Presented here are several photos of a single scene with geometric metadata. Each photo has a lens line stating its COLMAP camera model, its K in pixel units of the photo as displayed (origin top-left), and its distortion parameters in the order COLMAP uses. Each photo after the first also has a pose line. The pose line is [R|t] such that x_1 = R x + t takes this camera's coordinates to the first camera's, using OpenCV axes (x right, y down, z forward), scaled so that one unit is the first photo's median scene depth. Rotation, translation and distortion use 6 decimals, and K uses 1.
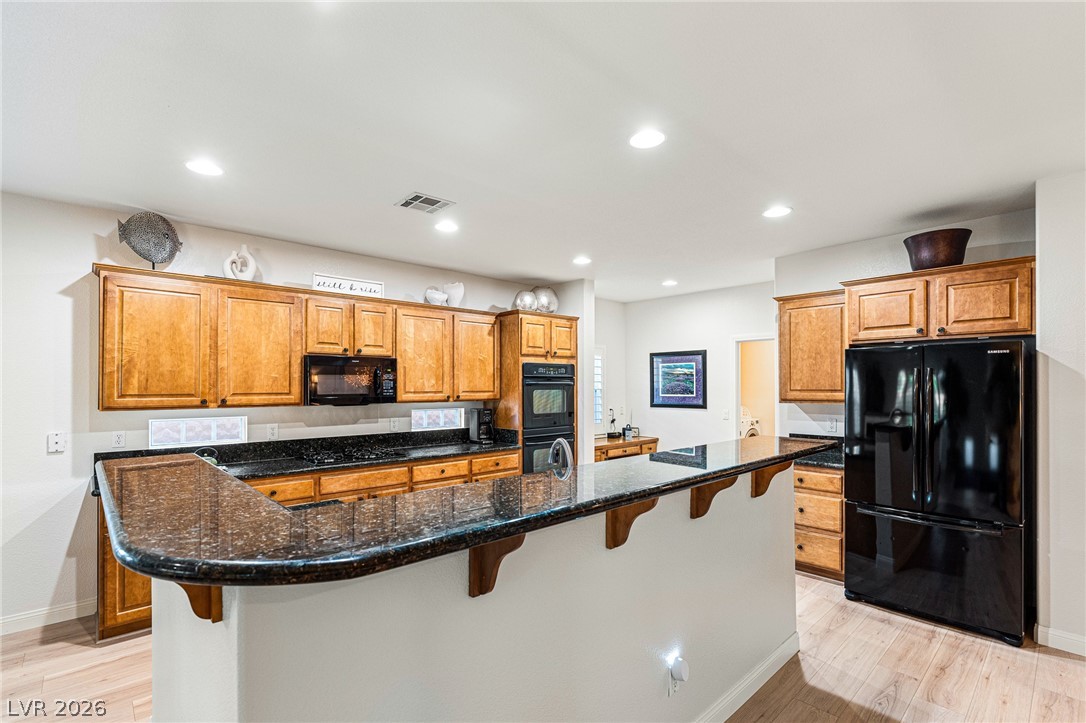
lens RADIAL K [[493.8, 0, 530.5], [0, 493.8, 381.8], [0, 0, 1]] dist [-0.004027, 0.000790]
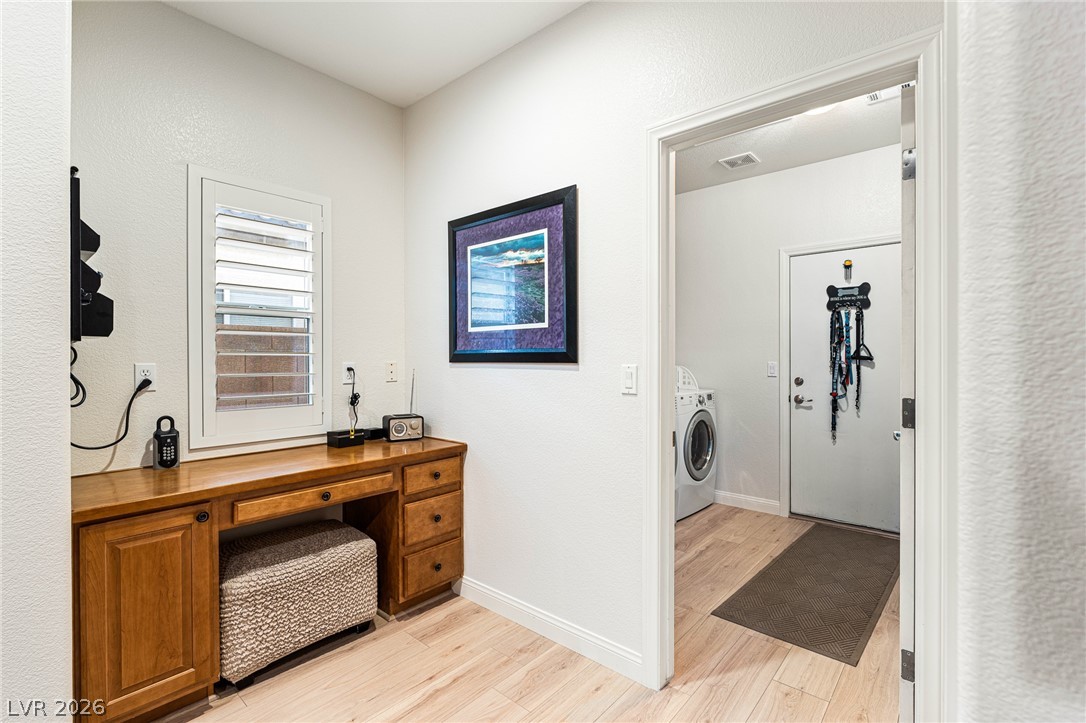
lens RADIAL K [[493.8, 0, 542.1], [0, 493.8, 356.3], [0, 0, 1]] dist [-0.004027, 0.000790]
pose [[0.989743, -0.001874, 0.142847, 0.271353], [-0.000023, 0.999912, 0.013276, 0.043502], [-0.142859, -0.013143, 0.989656, 0.638665]]
